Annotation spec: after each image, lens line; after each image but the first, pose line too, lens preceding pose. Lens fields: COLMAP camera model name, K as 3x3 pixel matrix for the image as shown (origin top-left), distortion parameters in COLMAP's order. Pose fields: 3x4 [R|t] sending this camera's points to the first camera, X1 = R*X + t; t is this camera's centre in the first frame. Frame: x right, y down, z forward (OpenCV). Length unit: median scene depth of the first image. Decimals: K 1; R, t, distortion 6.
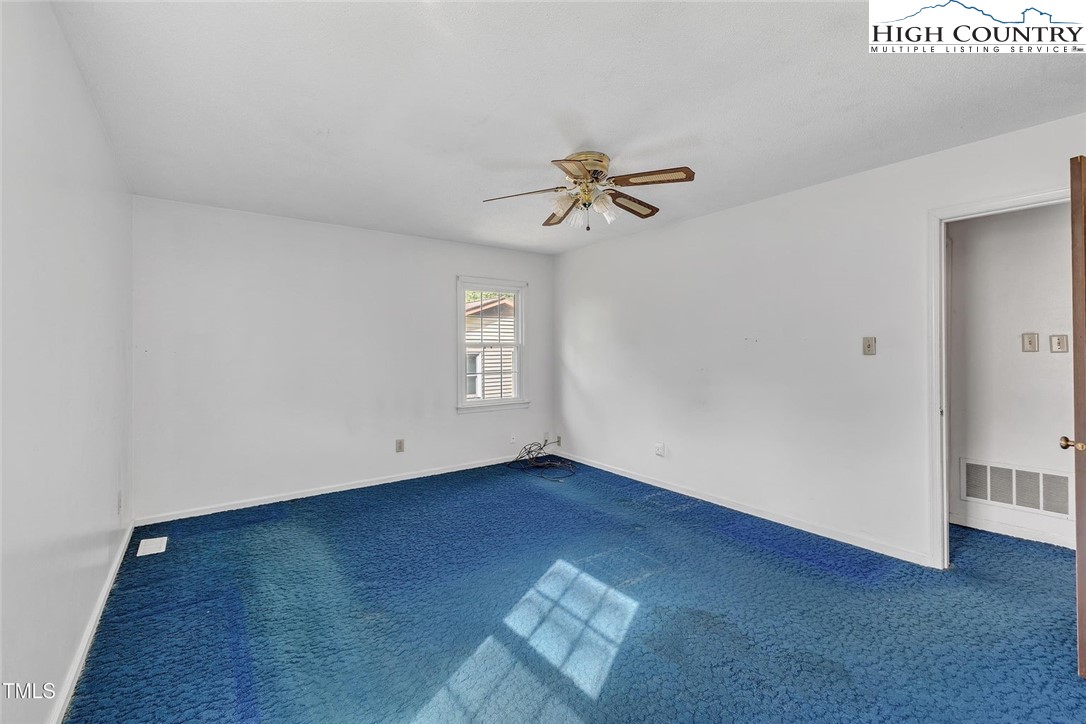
lens RADIAL K [[454.4, 0, 542.2], [0, 454.4, 348.9], [0, 0, 1]] dist [0.018253, 0.000031]
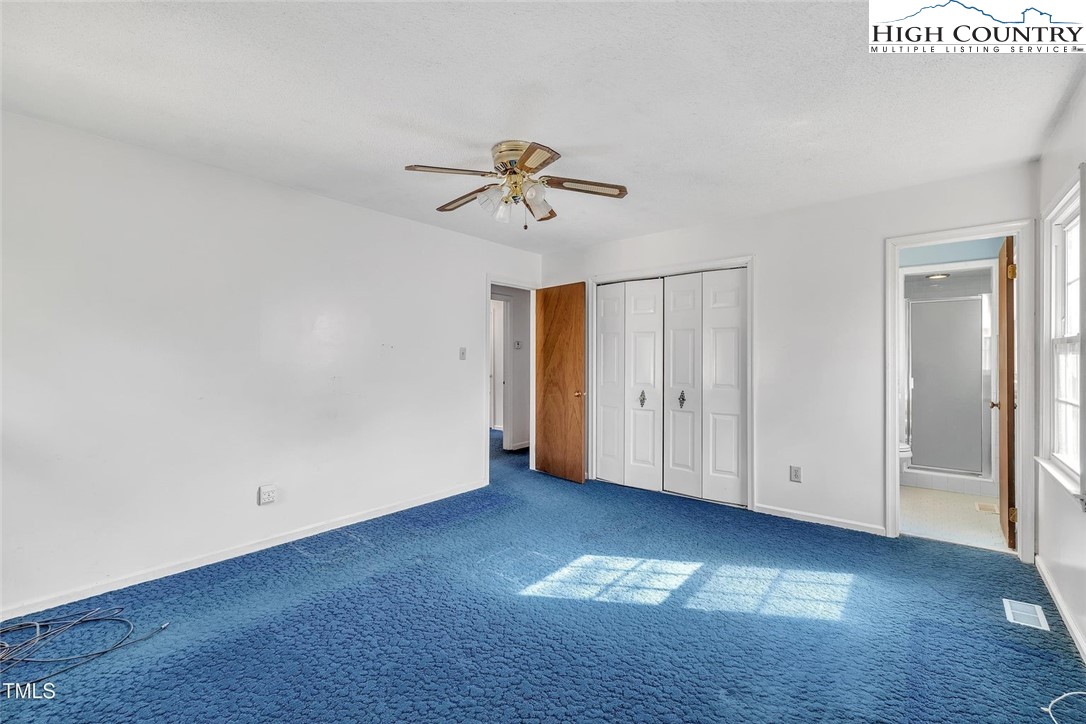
lens RADIAL K [[472.7, 0, 537.5], [0, 472.7, 358.5], [0, 0, 1]] dist [0.000780, 0.000028]
pose [[-0.223046, 0.001531, 0.974807, -1.036801], [-0.008605, 0.999957, -0.003539, 0.015991], [-0.974770, -0.009178, -0.223024, 1.425526]]
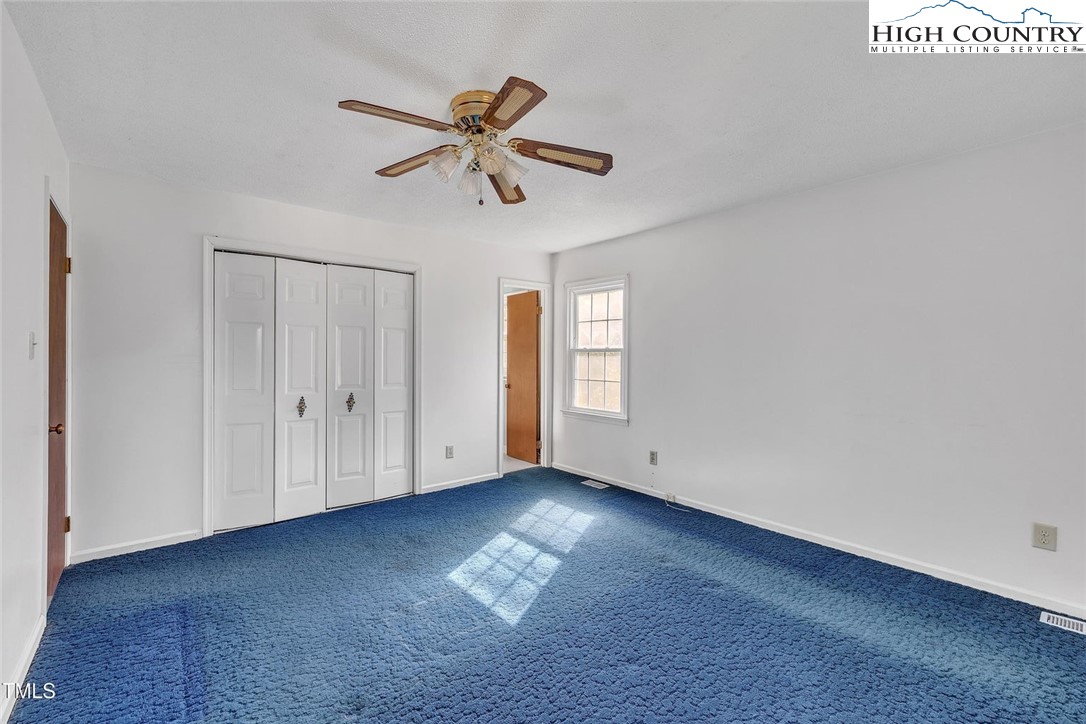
lens RADIAL K [[472.7, 0, 537.5], [0, 472.7, 358.5], [0, 0, 1]] dist [0.000780, 0.000028]
pose [[-0.998659, -0.000910, -0.051765, 0.050463], [-0.000466, 0.999963, -0.008593, 0.021671], [0.051771, -0.008558, -0.998622, 2.196080]]
